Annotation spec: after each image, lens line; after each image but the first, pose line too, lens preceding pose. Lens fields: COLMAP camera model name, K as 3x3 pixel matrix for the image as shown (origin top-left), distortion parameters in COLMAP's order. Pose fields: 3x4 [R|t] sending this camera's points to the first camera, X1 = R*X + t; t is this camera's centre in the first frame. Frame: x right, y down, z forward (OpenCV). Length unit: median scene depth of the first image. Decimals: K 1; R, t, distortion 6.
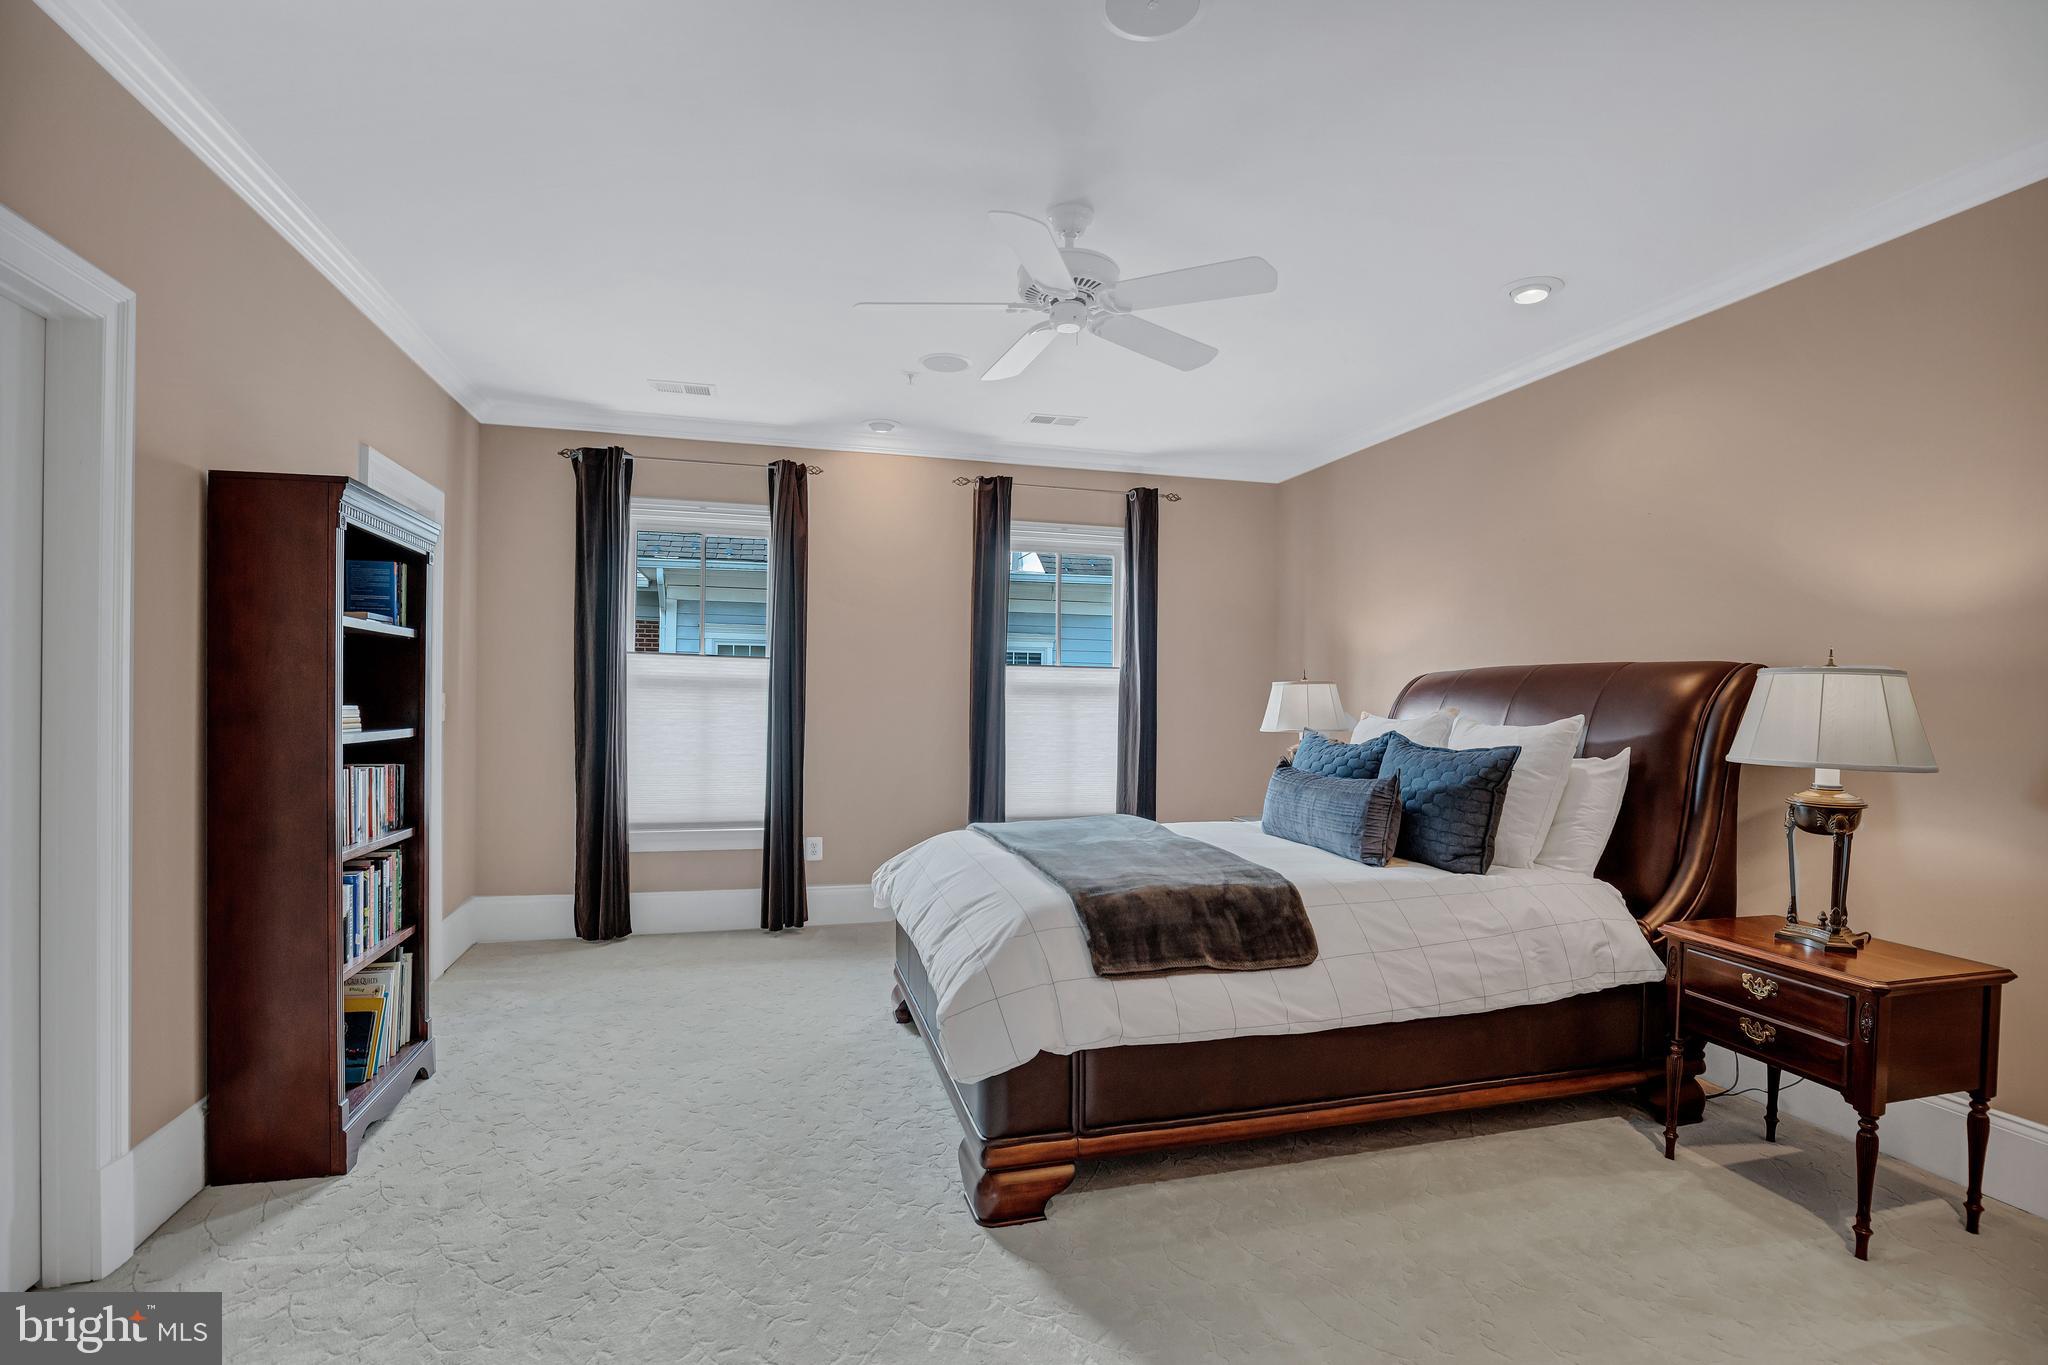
lens RADIAL K [[974.5, 0, 987.7], [0, 974.5, 694.5], [0, 0, 1]] dist [-0.038624, 0.010457]
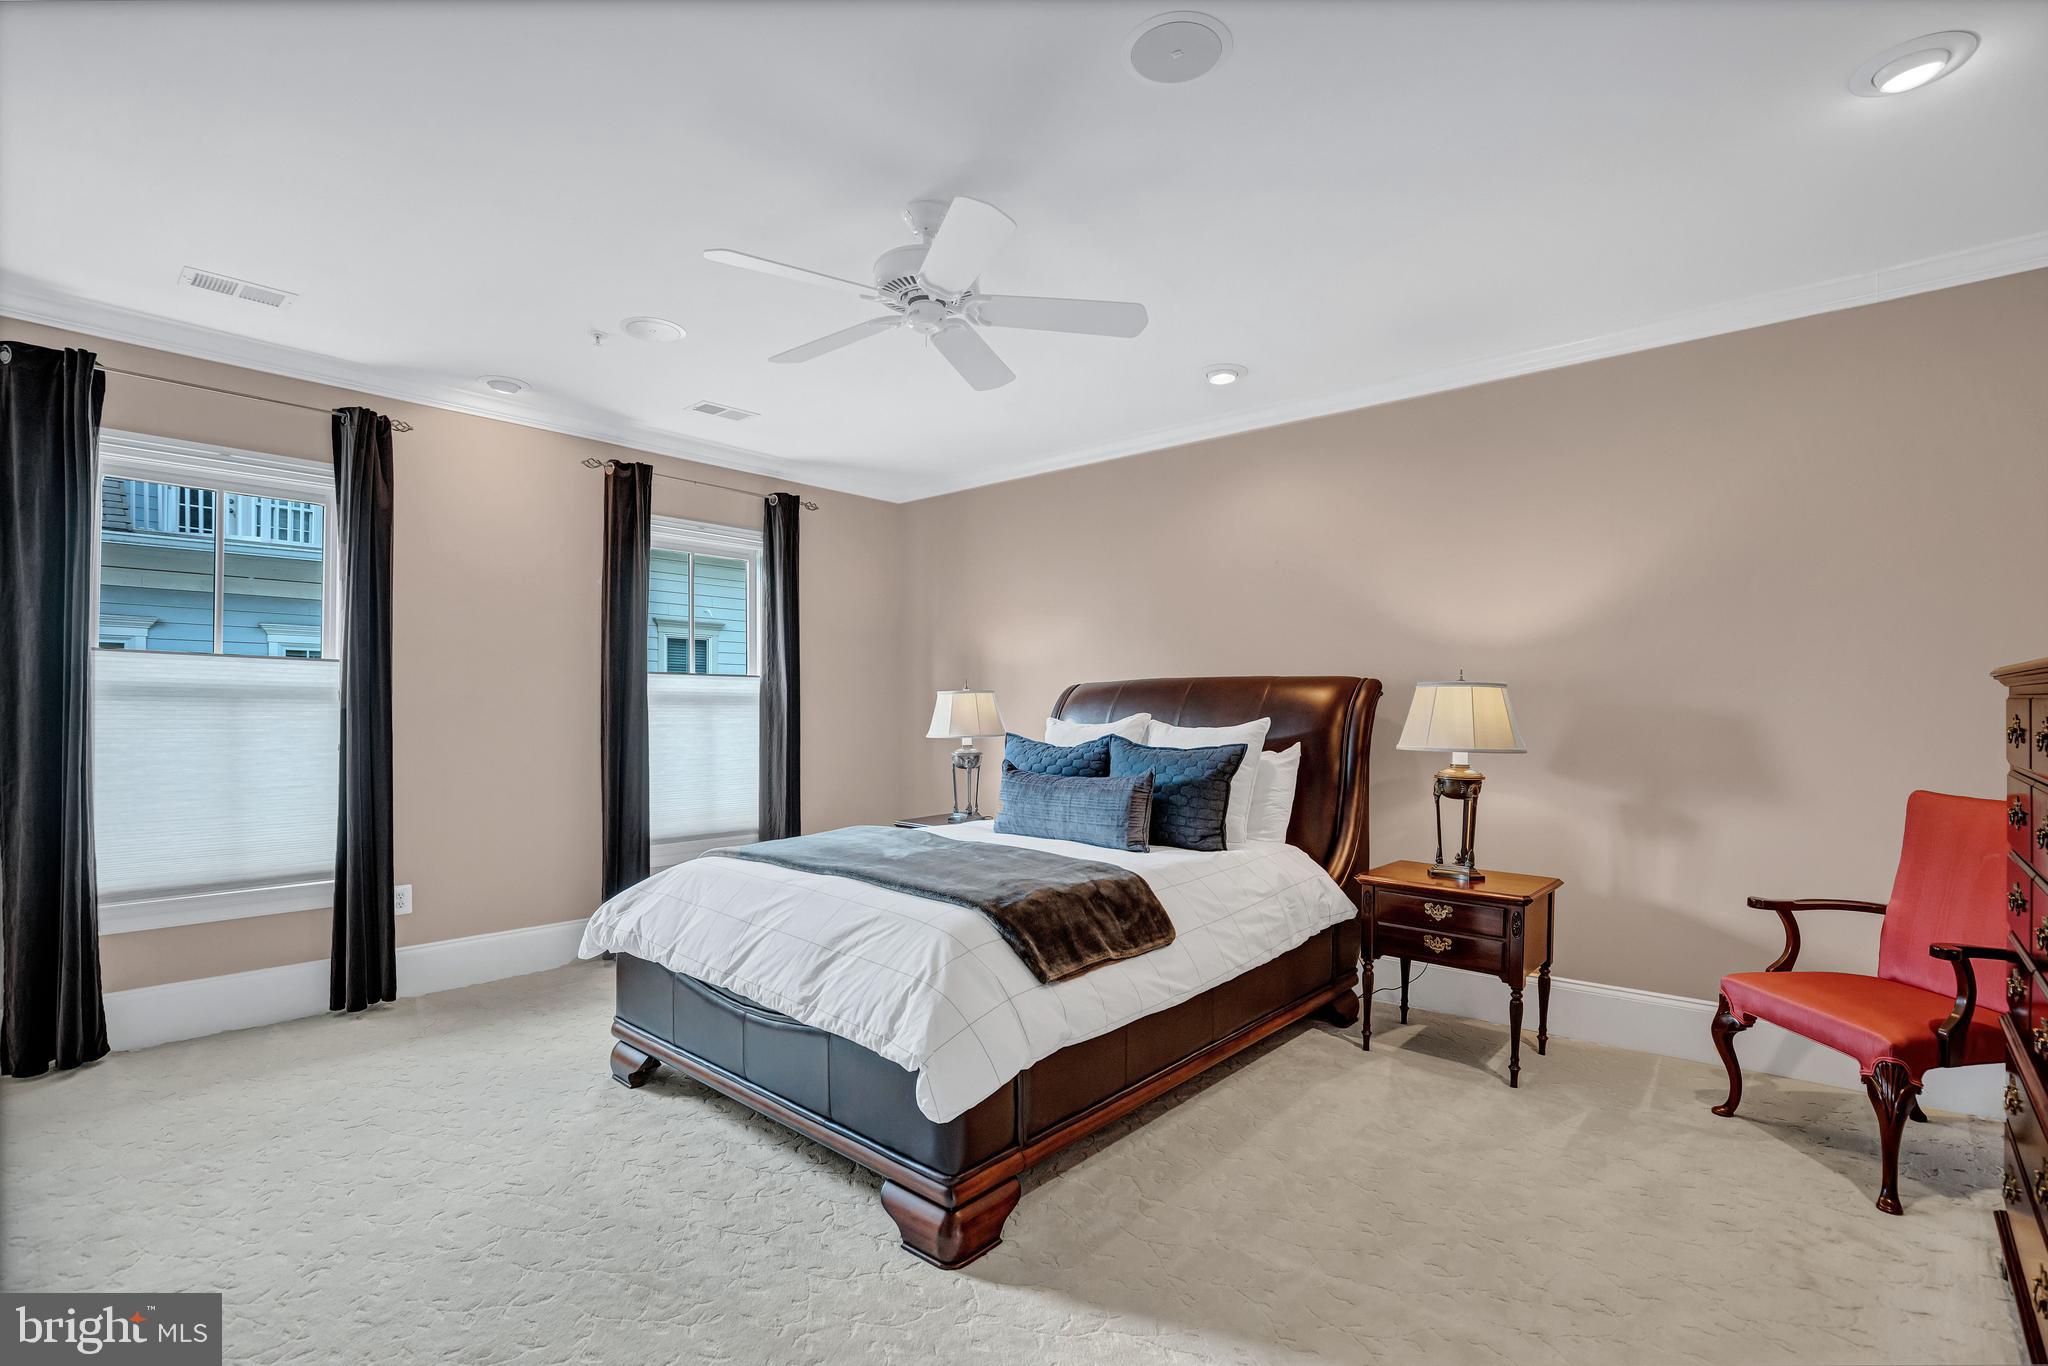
lens RADIAL K [[944.8, 0, 1007.2], [0, 944.8, 702.7], [0, 0, 1]] dist [-0.018980, -0.005546]
pose [[0.831944, -0.007360, 0.554811, -0.358179], [0.006847, 0.999972, 0.002997, -0.004380], [-0.554818, 0.001305, 0.831971, 0.158786]]
